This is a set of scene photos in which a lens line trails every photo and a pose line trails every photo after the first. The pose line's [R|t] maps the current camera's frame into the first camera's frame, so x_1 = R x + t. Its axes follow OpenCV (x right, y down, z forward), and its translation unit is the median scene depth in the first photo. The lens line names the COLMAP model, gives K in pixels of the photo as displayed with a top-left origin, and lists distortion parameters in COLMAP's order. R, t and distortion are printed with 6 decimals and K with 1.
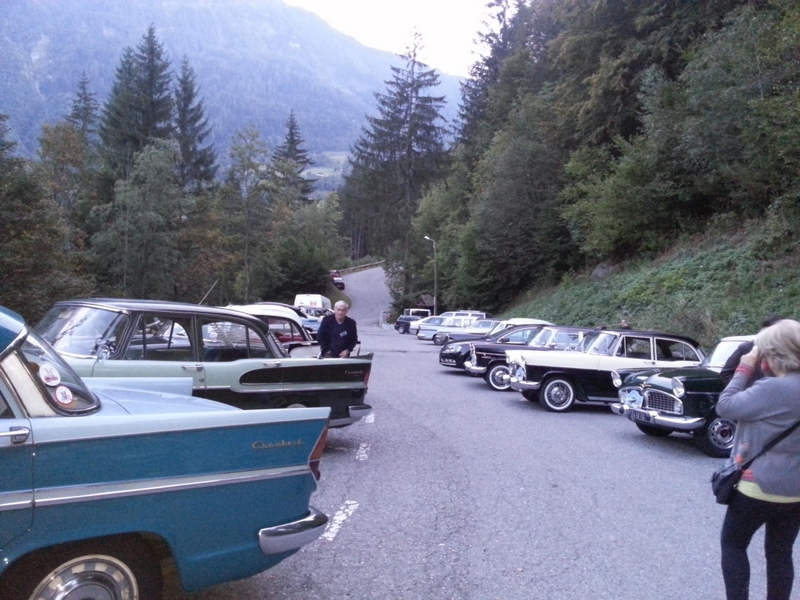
lens RADIAL K [[655.6, 0, 400.0], [0, 655.6, 300.0], [0, 0, 1]] dist [0.002870, -0.037756]
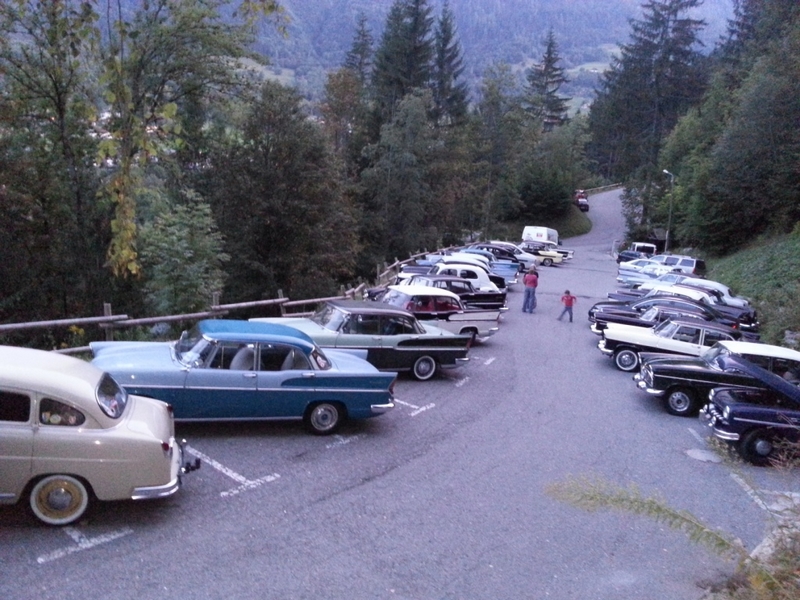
lens RADIAL K [[655.6, 0, 400.0], [0, 655.6, 300.0], [0, 0, 1]] dist [0.002870, -0.037756]
pose [[0.924061, 0.098596, -0.369311, 0.062438], [-0.044471, 0.987331, 0.152317, -0.039961], [0.379650, -0.124327, 0.916738, -0.111796]]
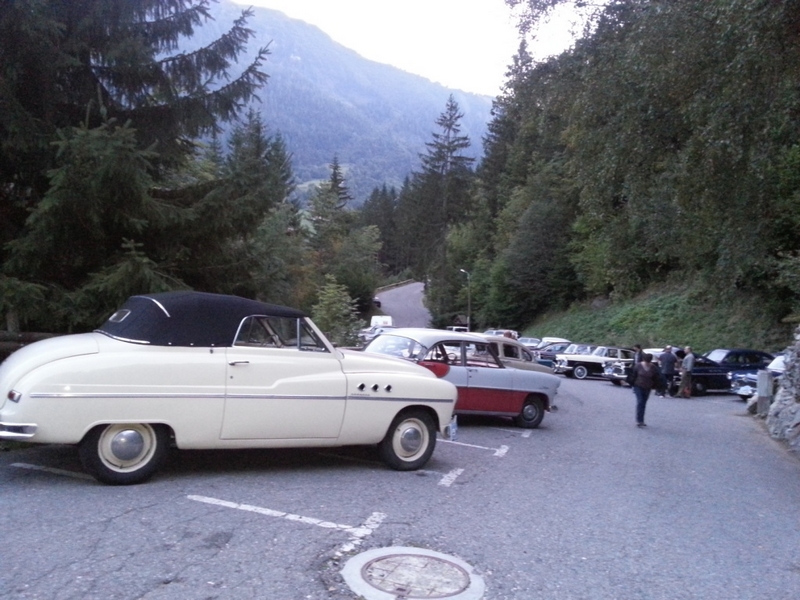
lens RADIAL K [[645.2, 0, 400.0], [0, 645.2, 300.0], [0, 0, 1]] dist [0.002422, -0.002245]
pose [[0.999975, 0.006962, -0.001245, -0.089936], [-0.006983, 0.999823, -0.017469, -0.016556], [0.001123, 0.017477, 0.999847, -0.295590]]
